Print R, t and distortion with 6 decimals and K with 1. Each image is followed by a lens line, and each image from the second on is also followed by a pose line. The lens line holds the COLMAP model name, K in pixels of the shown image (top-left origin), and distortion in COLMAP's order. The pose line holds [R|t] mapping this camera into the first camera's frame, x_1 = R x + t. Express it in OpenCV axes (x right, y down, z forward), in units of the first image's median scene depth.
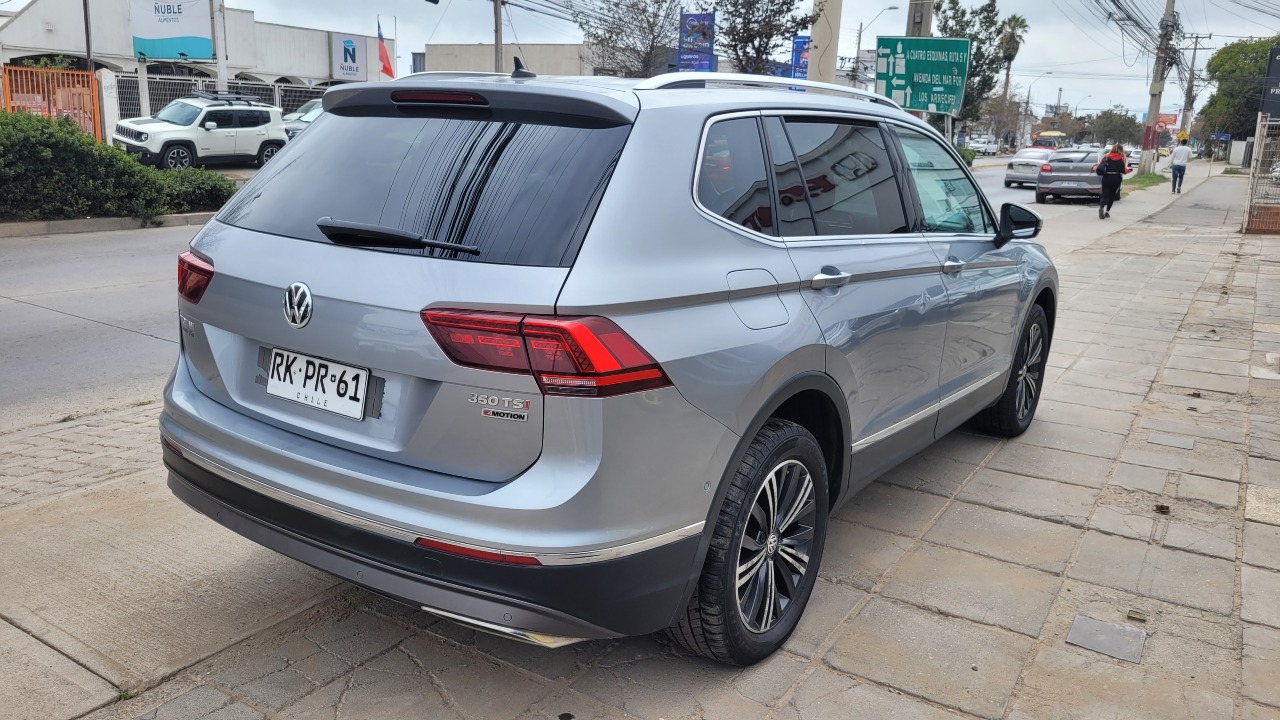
lens RADIAL K [[984.8, 0, 622.7], [0, 984.8, 353.8], [0, 0, 1]] dist [0.036263, -0.018368]
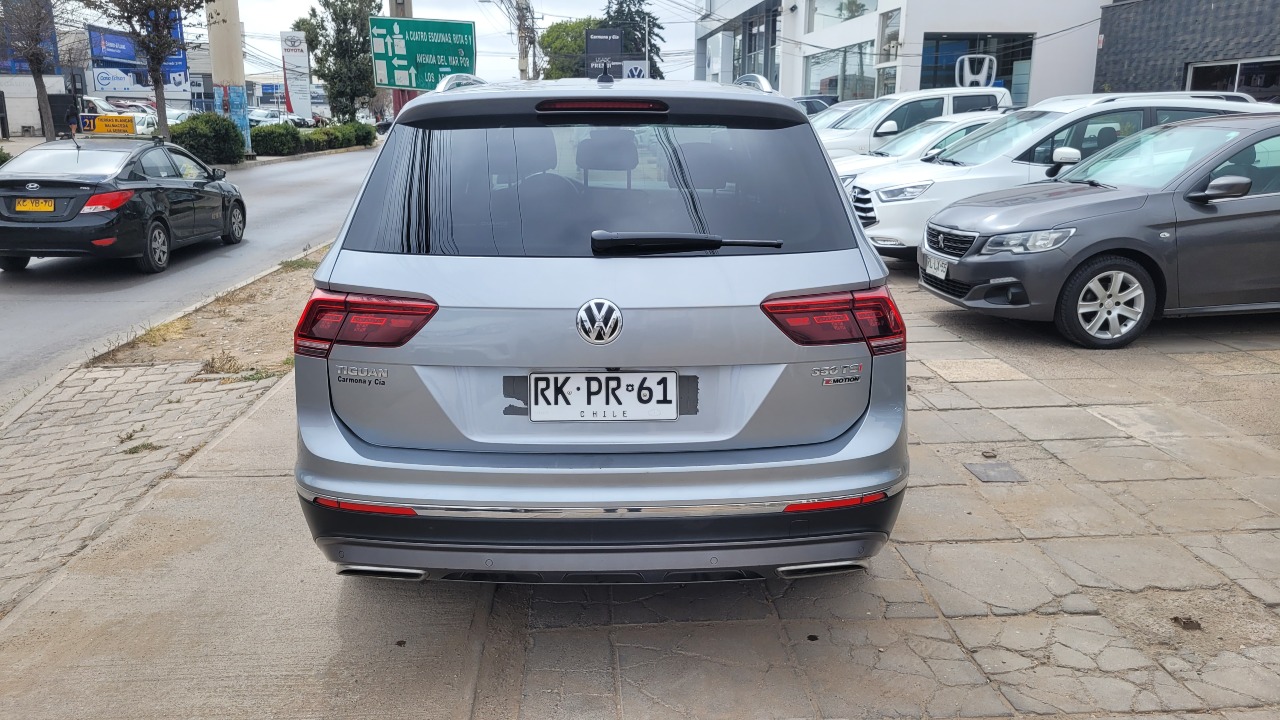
lens RADIAL K [[984.8, 0, 640.6], [0, 984.8, 363.4], [0, 0, 1]] dist [0.036263, -0.018368]
pose [[0.805581, -0.182413, 0.563706, -0.831188], [0.163712, 0.982916, 0.084110, -0.081509], [-0.569418, 0.024528, 0.821682, 0.156042]]
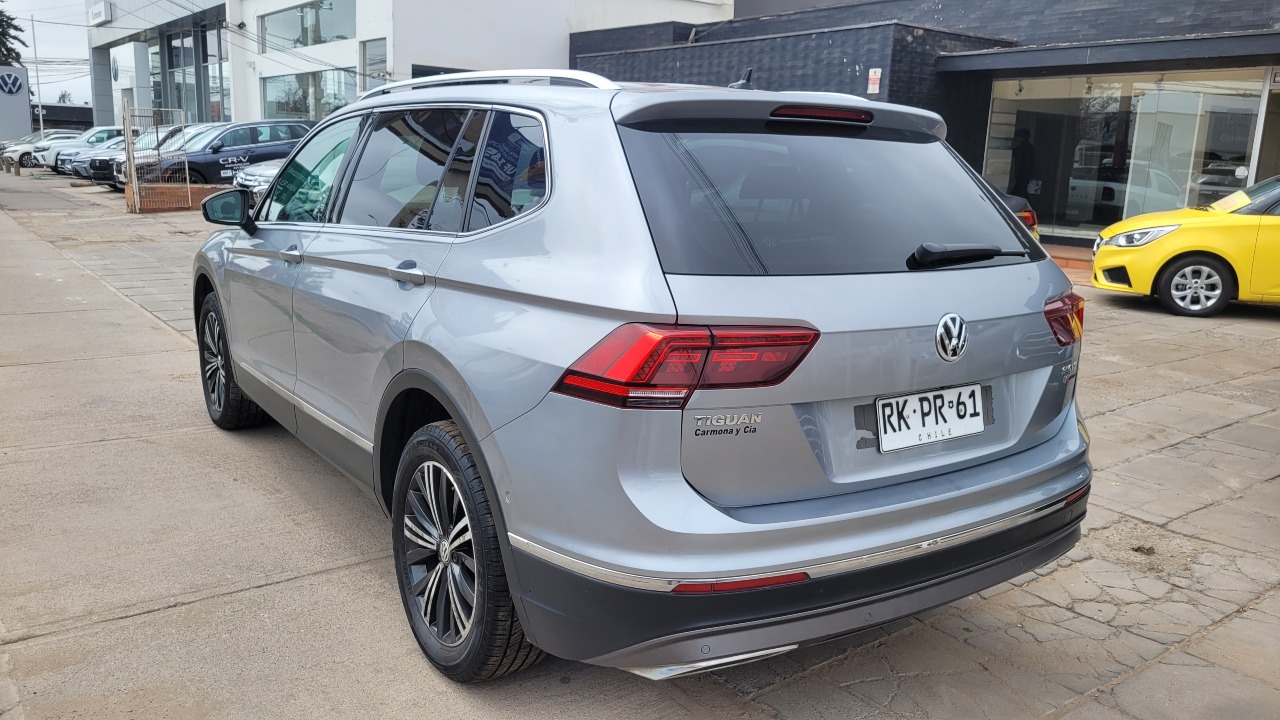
lens RADIAL K [[984.8, 0, 644.9], [0, 984.8, 357.5], [0, 0, 1]] dist [0.036263, -0.018368]
pose [[0.343479, -0.213183, 0.914645, -1.258517], [0.190012, 0.969530, 0.154620, -0.225376], [-0.919738, 0.120685, 0.373521, 0.885538]]
